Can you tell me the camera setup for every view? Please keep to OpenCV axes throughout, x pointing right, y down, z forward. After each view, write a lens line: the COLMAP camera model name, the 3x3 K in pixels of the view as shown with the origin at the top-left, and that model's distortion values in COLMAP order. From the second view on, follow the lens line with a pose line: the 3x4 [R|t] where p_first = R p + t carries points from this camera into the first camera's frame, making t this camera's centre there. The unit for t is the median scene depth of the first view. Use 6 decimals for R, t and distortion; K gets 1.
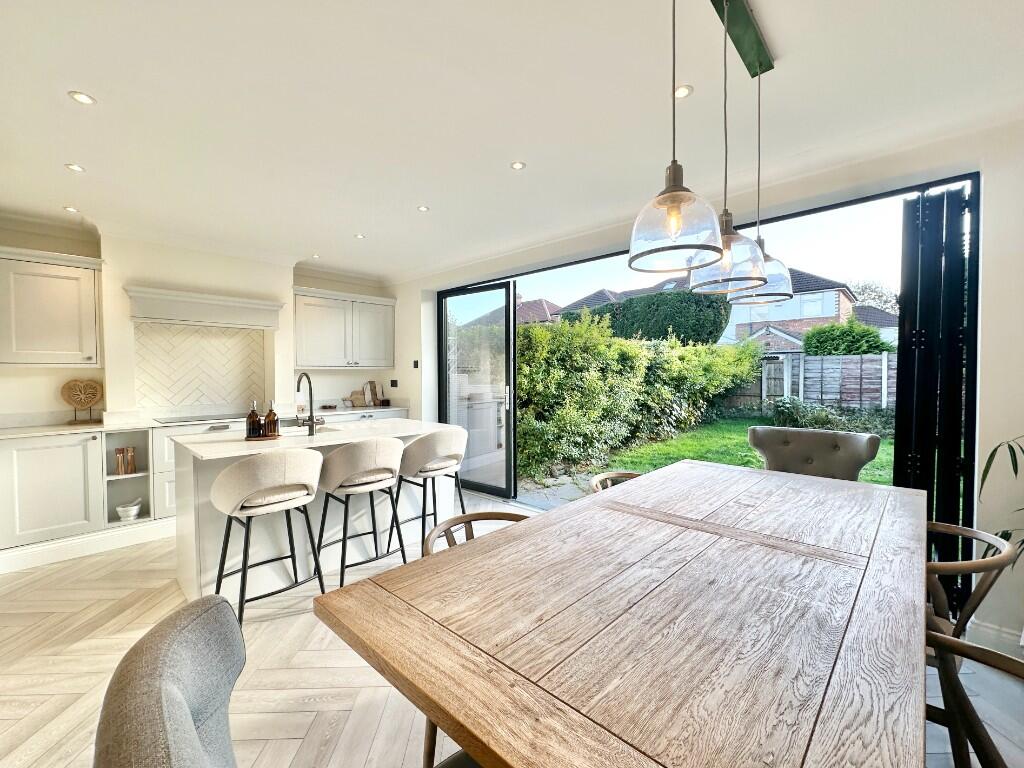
lens RADIAL K [[435.2, 0, 510.2], [0, 435.2, 382.6], [0, 0, 1]] dist [-0.001577, -0.000189]
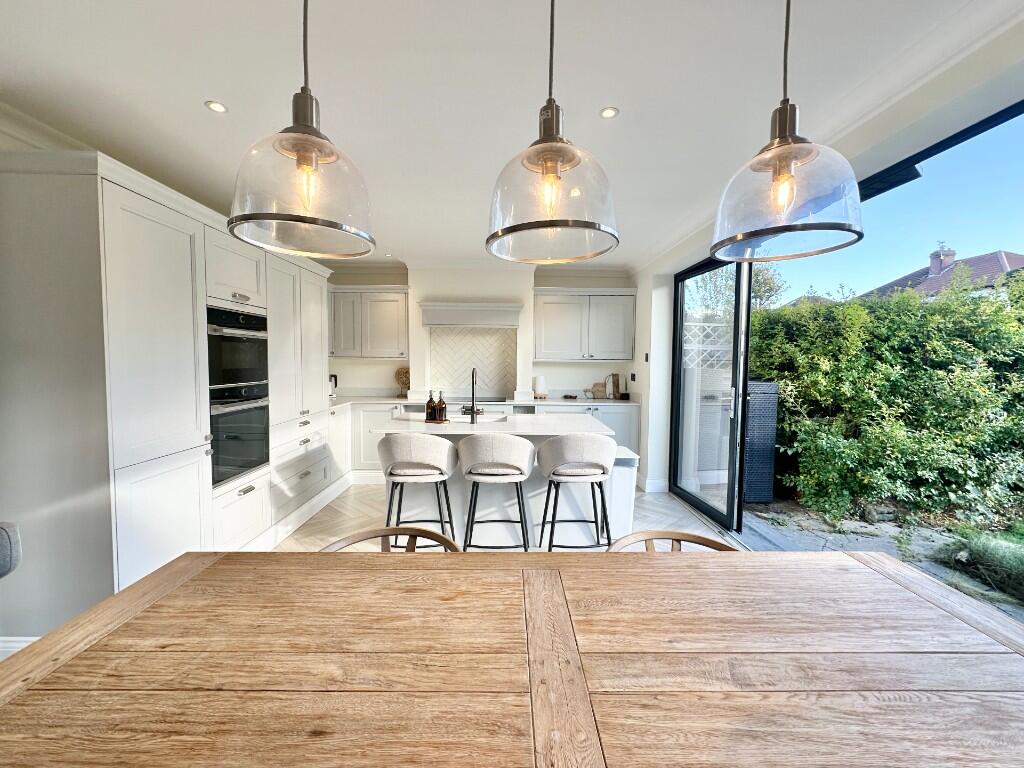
lens RADIAL K [[428.3, 0, 511.6], [0, 428.3, 383.9], [0, 0, 1]] dist [0.000152, 0.000279]
pose [[0.698663, 0.052488, -0.713523, 0.303246], [-0.027238, 0.998534, 0.046784, -0.027610], [0.714932, -0.013251, 0.699068, 0.211841]]
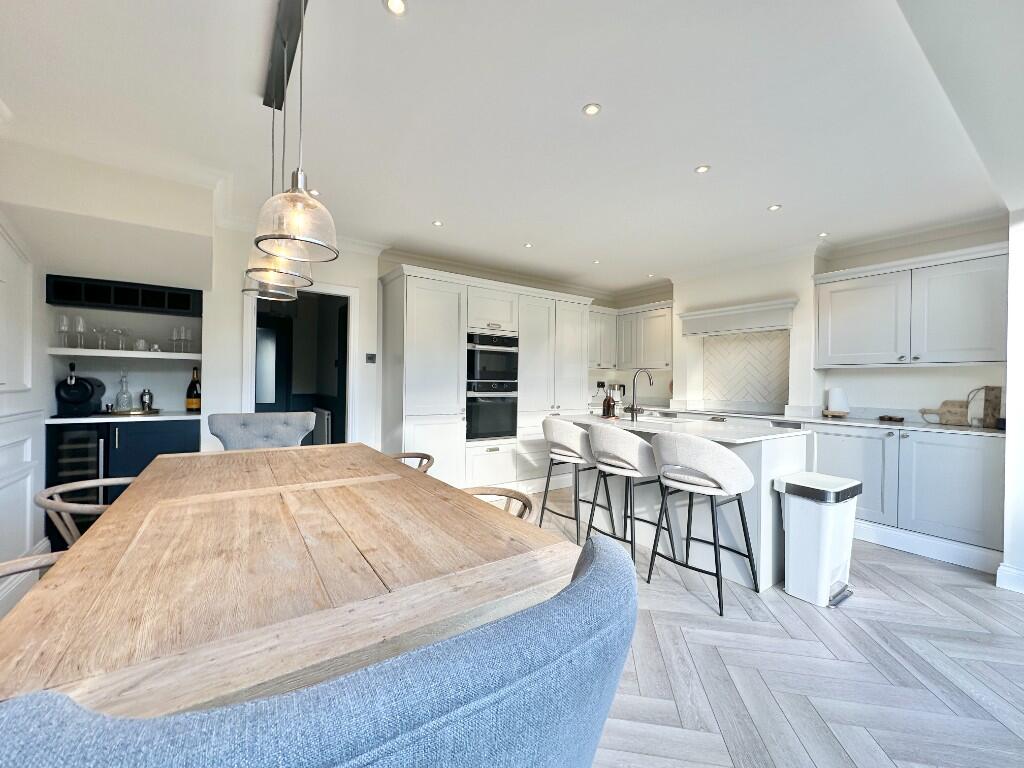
lens RADIAL K [[408.8, 0, 509.3], [0, 408.8, 382.2], [0, 0, 1]] dist [-0.002028, 0.000376]
pose [[-0.200759, 0.004231, -0.979632, 0.520699], [-0.033457, 0.999378, 0.011172, 0.009442], [0.979069, 0.035018, -0.200492, 0.650116]]
